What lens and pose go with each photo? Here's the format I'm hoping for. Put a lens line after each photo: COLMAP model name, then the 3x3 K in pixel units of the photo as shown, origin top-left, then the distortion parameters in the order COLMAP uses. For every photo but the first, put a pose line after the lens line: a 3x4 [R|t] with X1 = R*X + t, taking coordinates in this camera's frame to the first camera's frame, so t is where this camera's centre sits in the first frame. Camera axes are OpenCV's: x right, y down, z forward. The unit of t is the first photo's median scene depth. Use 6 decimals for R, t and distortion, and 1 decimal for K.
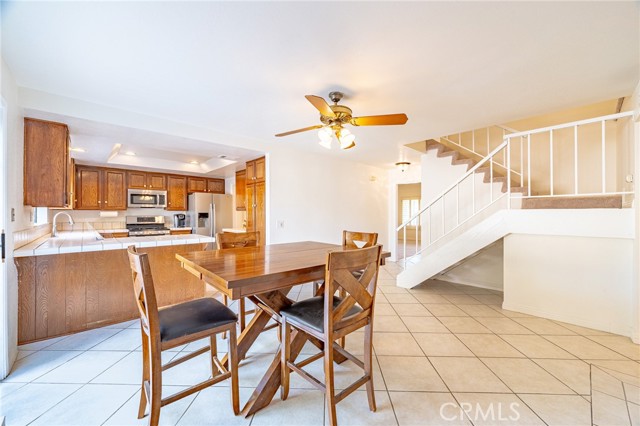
lens RADIAL K [[248.9, 0, 320.0], [0, 248.9, 213.0], [0, 0, 1]] dist [-0.000352, 0.000019]
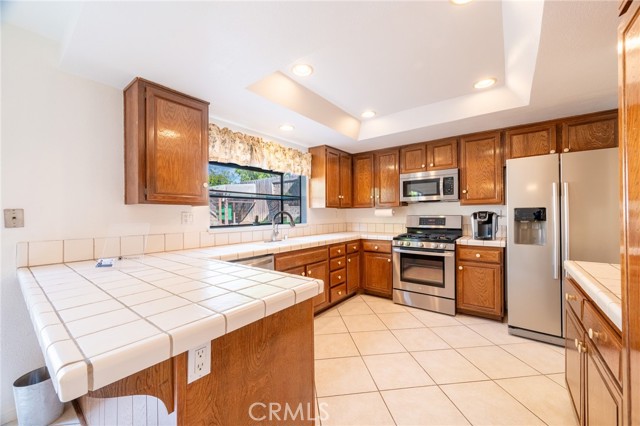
lens RADIAL K [[251.9, 0, 320.0], [0, 251.9, 213.0], [0, 0, 1]] dist [0.000125, 0.000002]
pose [[0.173994, -0.006868, -0.984723, -0.142119], [0.007115, 0.999958, -0.005717, 0.007262], [0.984721, -0.006011, 0.174035, 0.628713]]
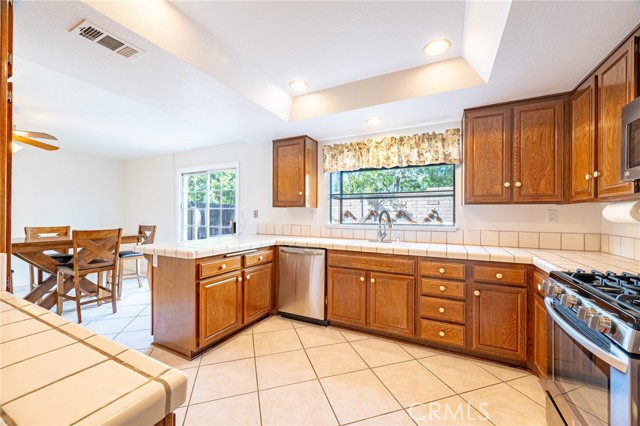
lens RADIAL K [[248.9, 0, 320.0], [0, 248.9, 213.0], [0, 0, 1]] dist [-0.000352, 0.000019]
pose [[-0.938986, -0.005953, -0.343904, -0.387083], [-0.005647, 0.999982, -0.001890, 0.006244], [0.343909, 0.000167, -0.939003, 1.043355]]
